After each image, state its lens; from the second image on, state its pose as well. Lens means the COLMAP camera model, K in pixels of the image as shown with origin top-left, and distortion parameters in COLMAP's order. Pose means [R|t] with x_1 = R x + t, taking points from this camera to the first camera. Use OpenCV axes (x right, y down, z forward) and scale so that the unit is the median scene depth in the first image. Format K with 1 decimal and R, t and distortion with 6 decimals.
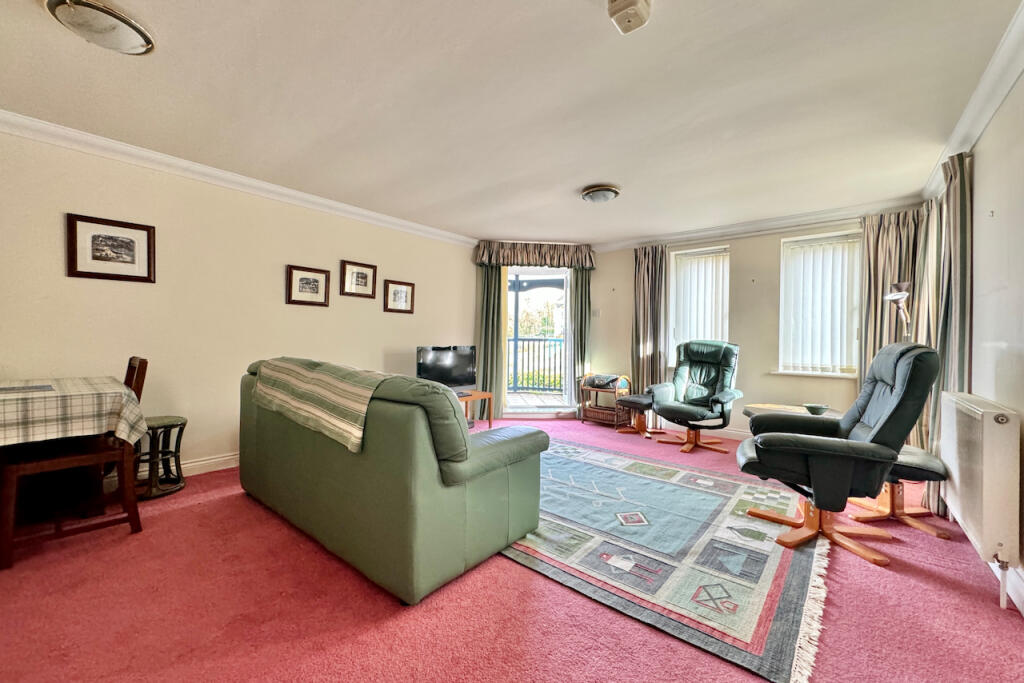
lens RADIAL K [[400.2, 0, 512.0], [0, 400.2, 341.5], [0, 0, 1]] dist [-0.000998, -0.000054]
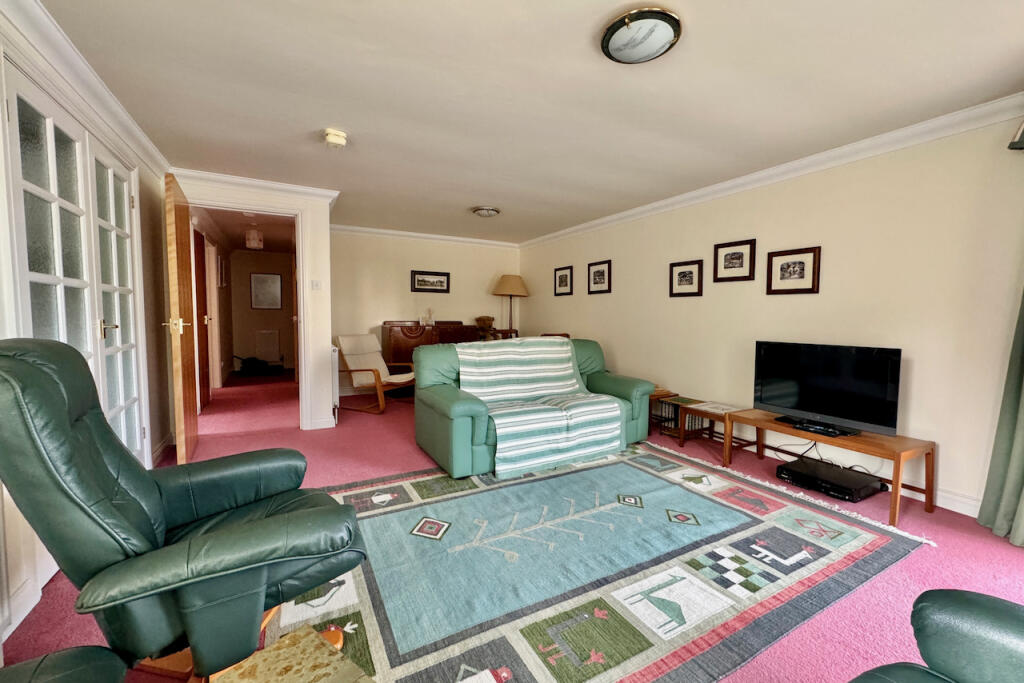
lens RADIAL K [[417.5, 0, 509.5], [0, 417.5, 321.2], [0, 0, 1]] dist [-0.000759, -0.000036]
pose [[-0.367629, -0.006506, -0.929950, 0.728006], [-0.027142, 0.999625, 0.003737, -0.014848], [0.929576, 0.026614, -0.367668, 0.988828]]
